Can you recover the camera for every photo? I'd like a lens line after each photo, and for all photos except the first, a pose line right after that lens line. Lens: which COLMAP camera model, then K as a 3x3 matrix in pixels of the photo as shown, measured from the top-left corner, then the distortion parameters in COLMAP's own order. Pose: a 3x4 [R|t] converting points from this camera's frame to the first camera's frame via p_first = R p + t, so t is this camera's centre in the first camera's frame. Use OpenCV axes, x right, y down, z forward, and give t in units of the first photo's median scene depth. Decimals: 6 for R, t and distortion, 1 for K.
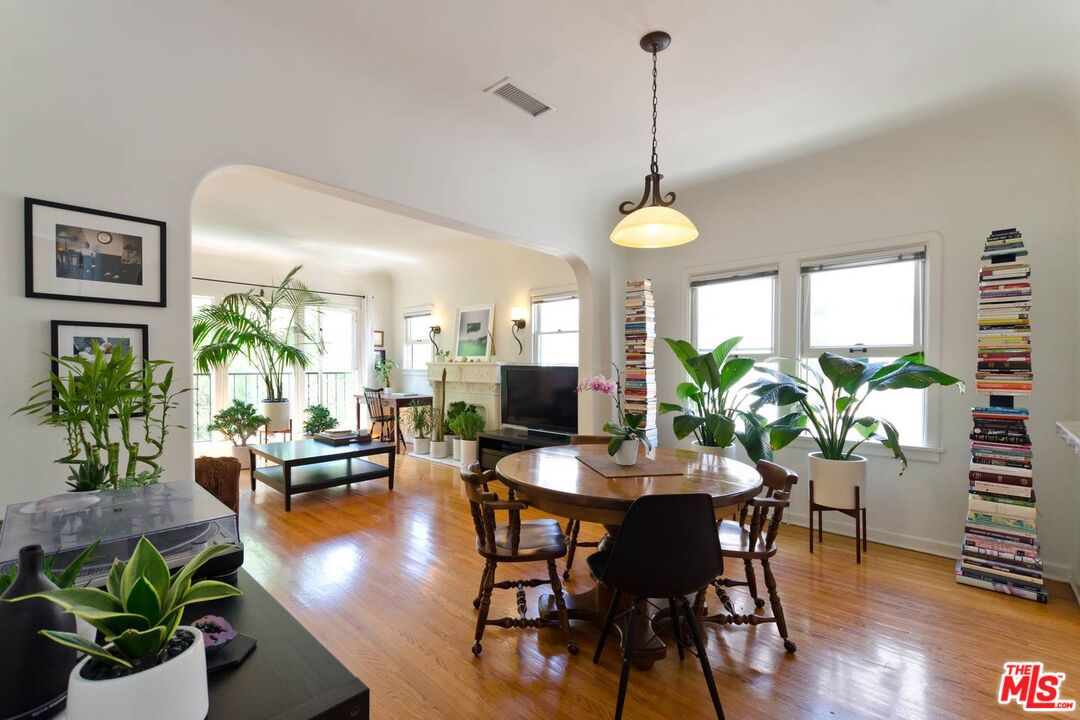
lens RADIAL K [[474.7, 0, 533.9], [0, 474.7, 371.6], [0, 0, 1]] dist [-0.000601, -0.000069]
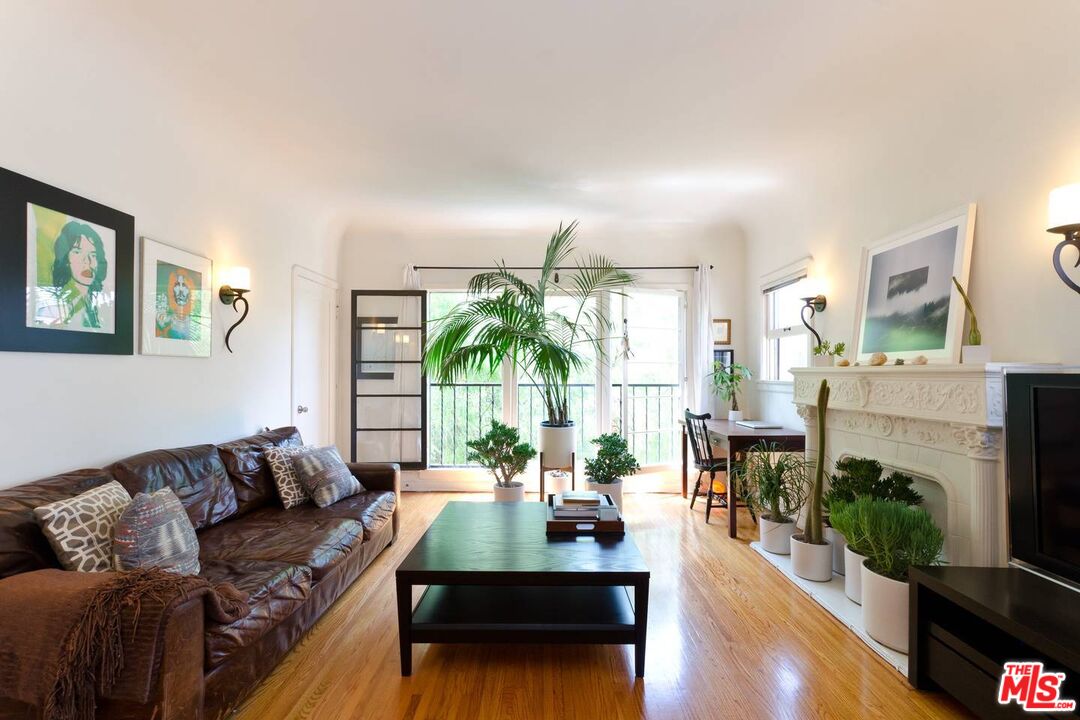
lens RADIAL K [[474.7, 0, 533.9], [0, 474.7, 371.6], [0, 0, 1]] dist [-0.000601, -0.000069]
pose [[0.680315, -0.004612, -0.732905, -0.044353], [-0.009446, 0.999842, -0.015059, -0.005628], [0.732859, 0.017168, 0.680164, 0.473169]]
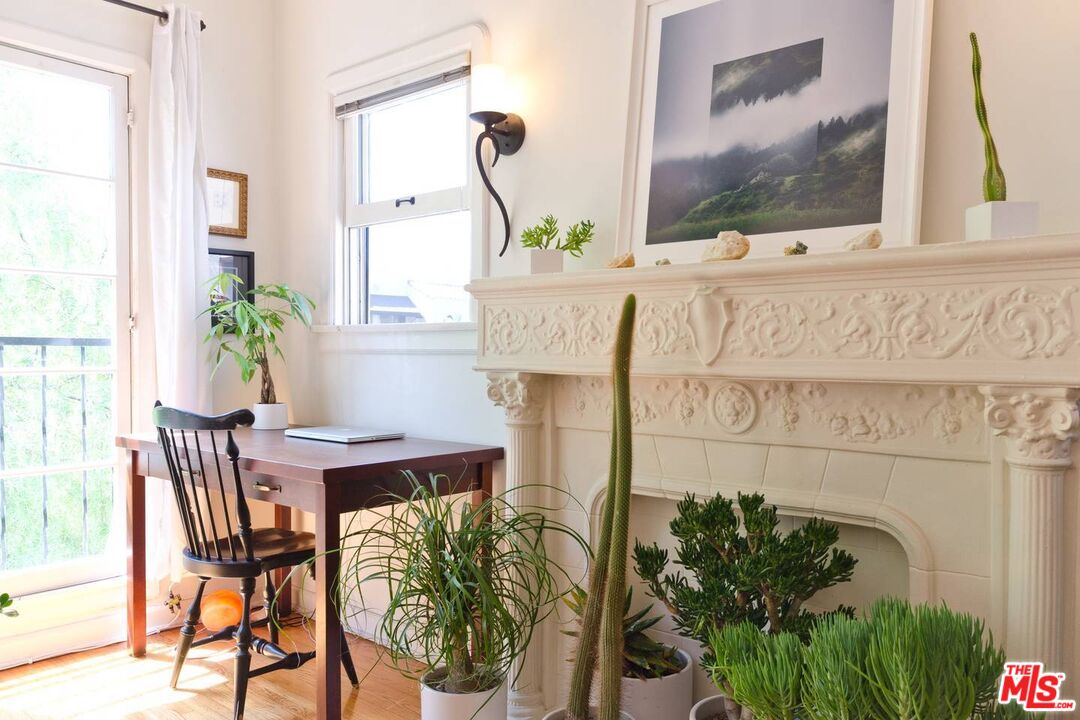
lens RADIAL K [[845.3, 0, 541.7], [0, 845.3, 378.9], [0, 0, 1]] dist [-0.004606, -0.003203]
pose [[0.998974, 0.000402, 0.045288, -0.222595], [-0.001161, 0.999859, 0.016746, 0.016169], [-0.045275, -0.016781, 0.998834, 0.672515]]
